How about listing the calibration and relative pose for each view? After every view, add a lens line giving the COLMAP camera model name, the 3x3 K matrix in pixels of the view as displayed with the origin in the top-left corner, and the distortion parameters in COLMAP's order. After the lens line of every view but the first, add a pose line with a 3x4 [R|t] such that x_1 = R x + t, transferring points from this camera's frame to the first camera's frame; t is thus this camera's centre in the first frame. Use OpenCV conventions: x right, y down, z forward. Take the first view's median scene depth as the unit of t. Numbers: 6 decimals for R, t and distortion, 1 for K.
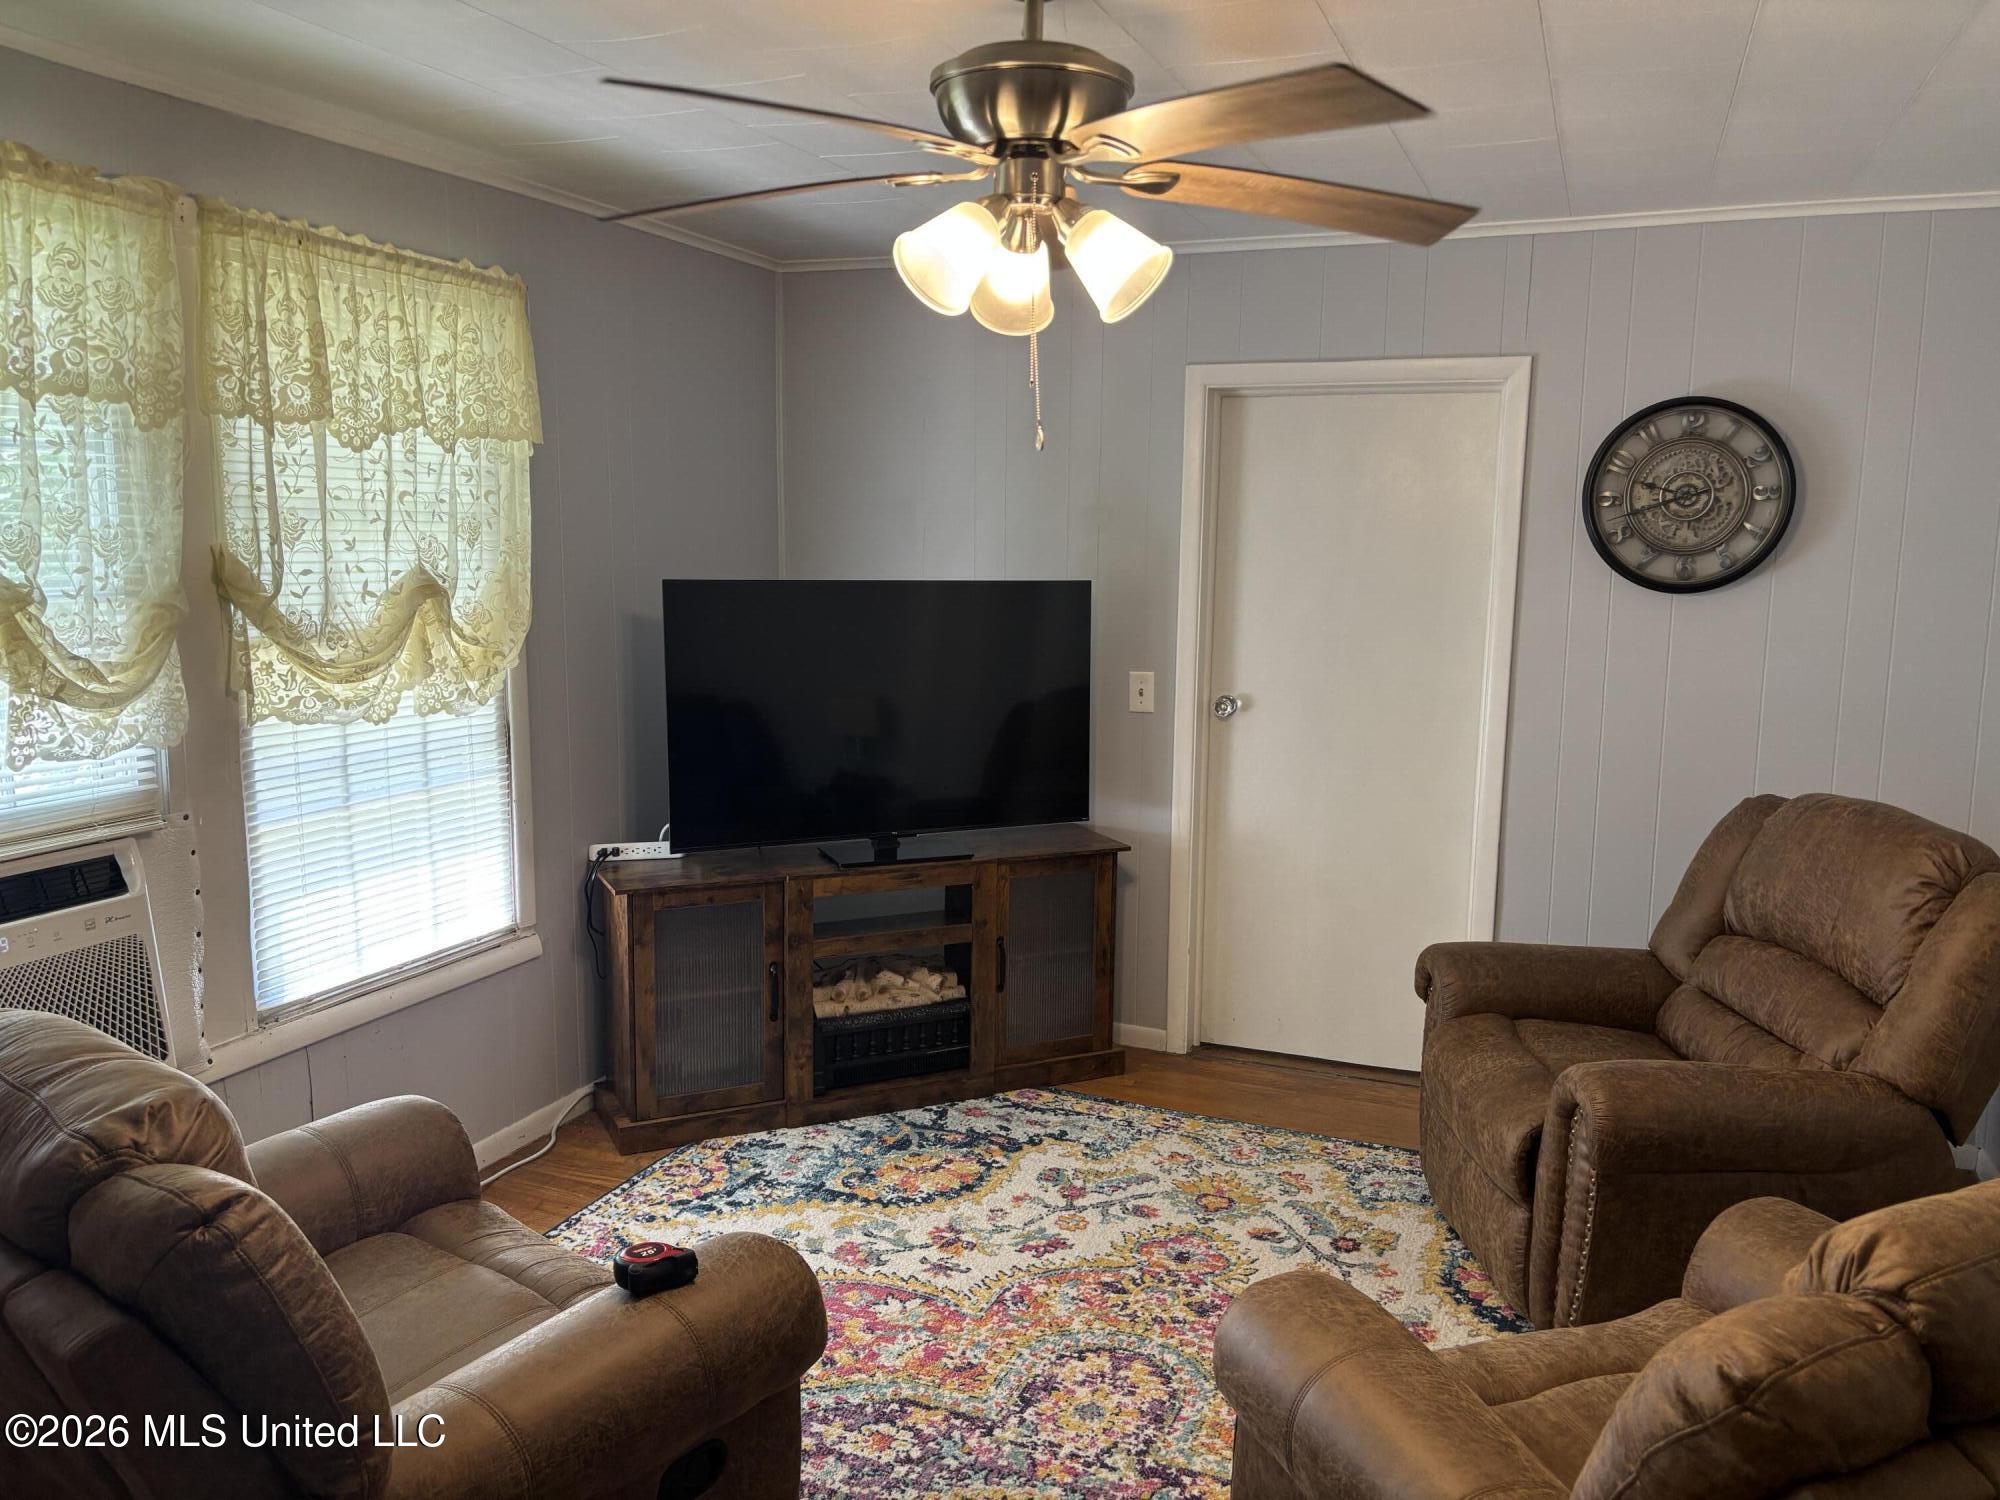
lens RADIAL K [[1525.8, 0, 1006.2], [0, 1525.8, 748.7], [0, 0, 1]] dist [0.053044, -0.045643]
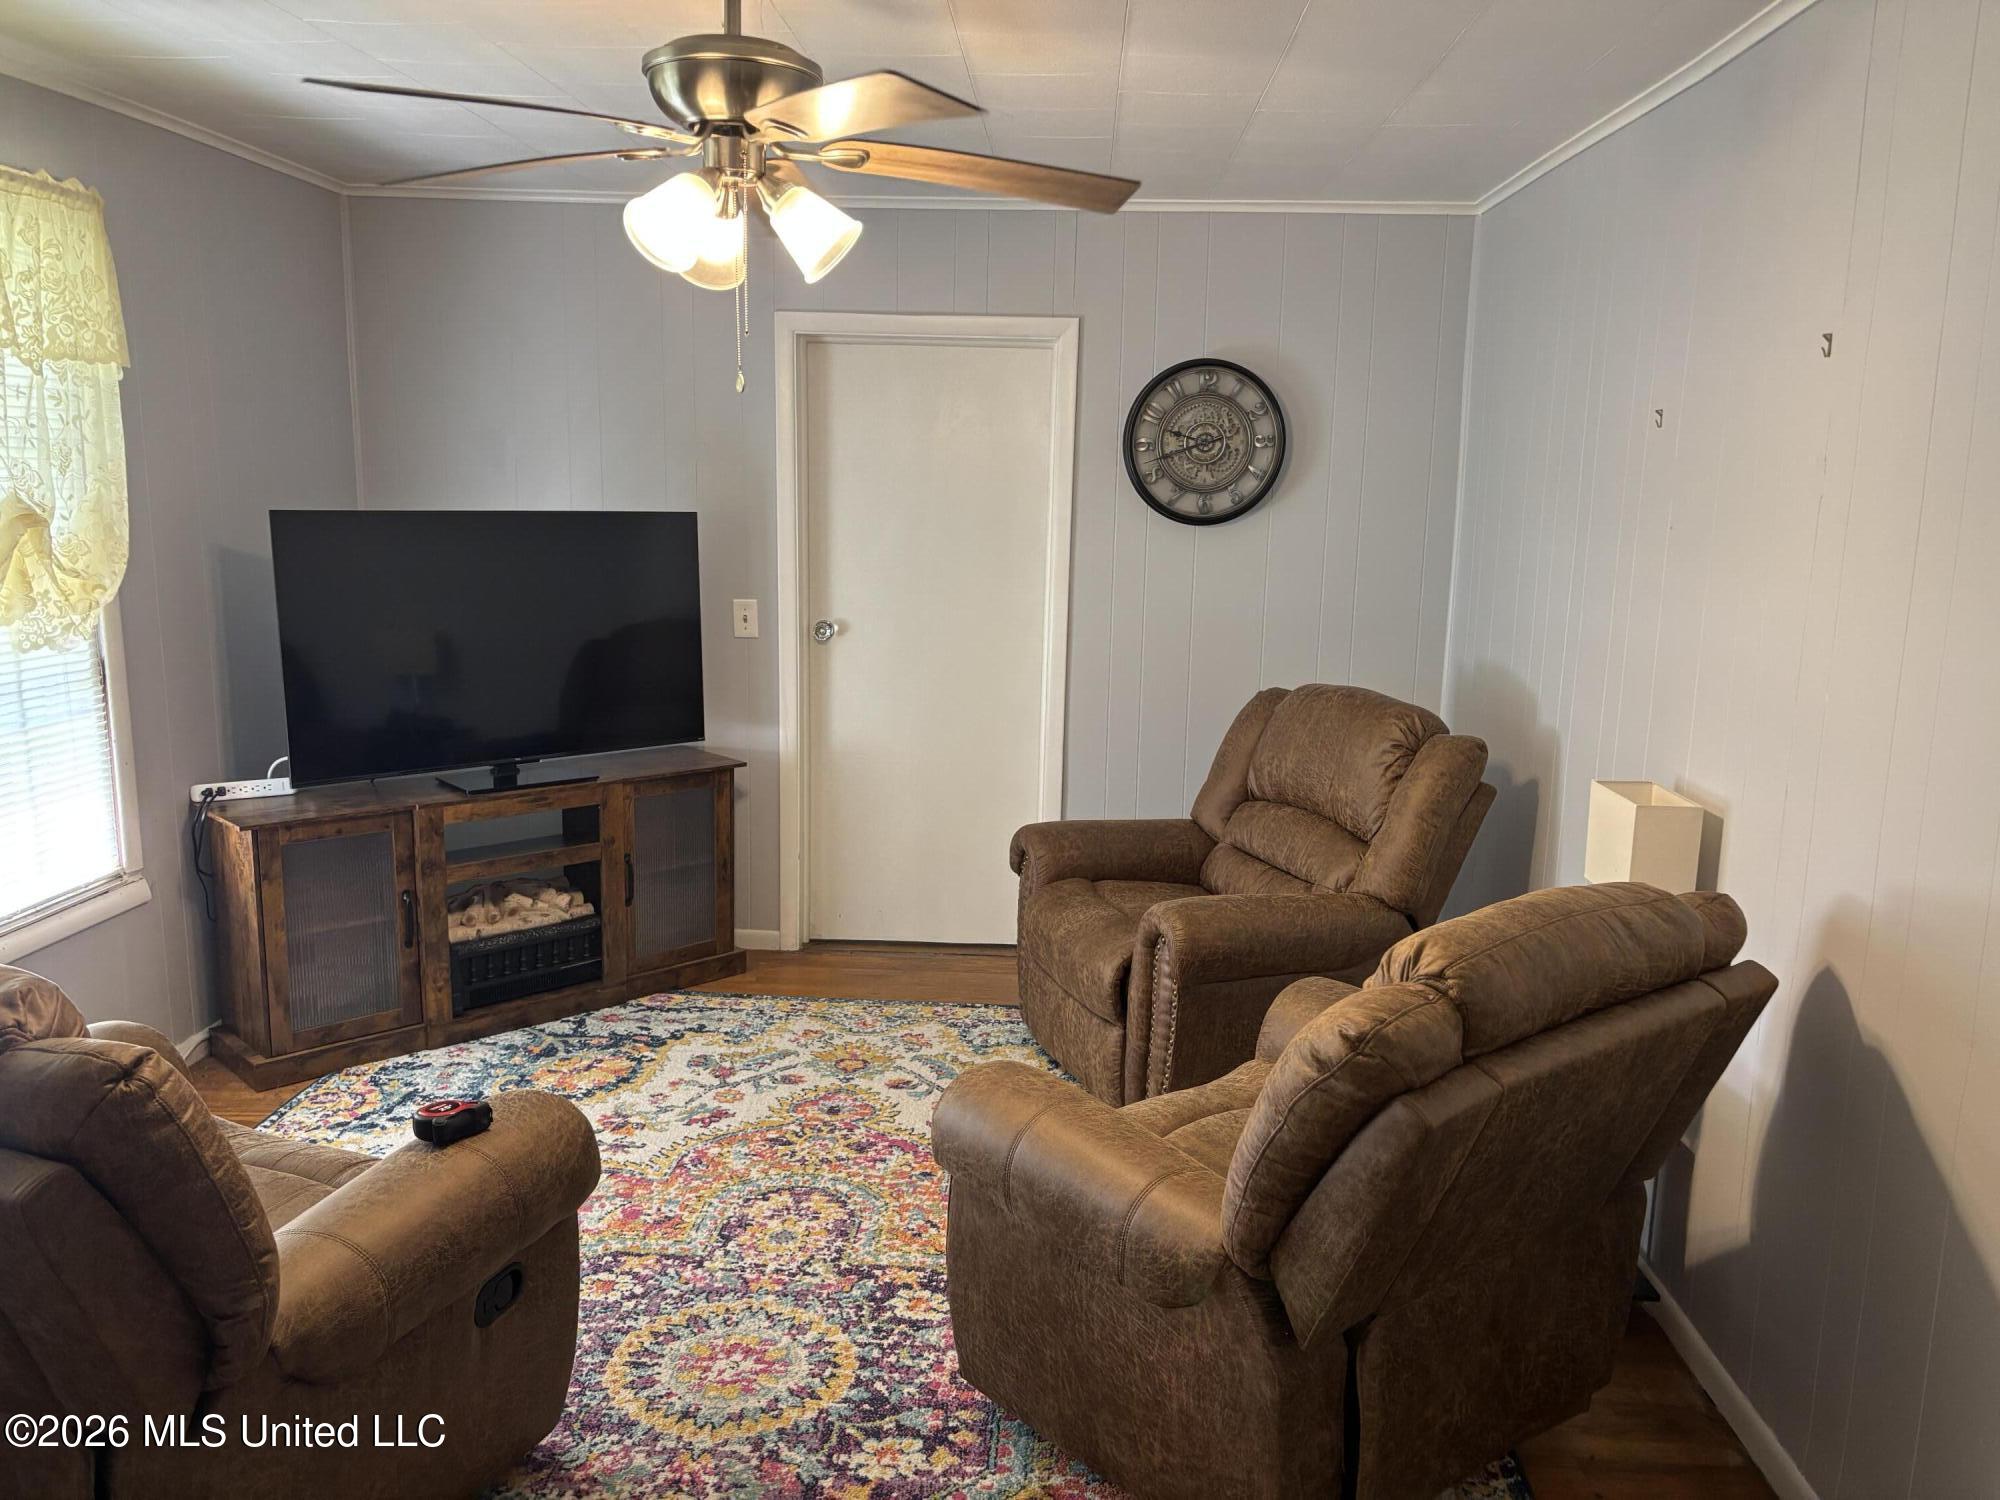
lens RADIAL K [[1525.8, 0, 1000.3], [0, 1525.8, 751.3], [0, 0, 1]] dist [0.053044, -0.045643]
pose [[0.948923, -0.048800, 0.311710, -0.103833], [0.036541, 0.998316, 0.045053, 0.018315], [-0.313383, -0.031362, 0.949109, -0.101116]]
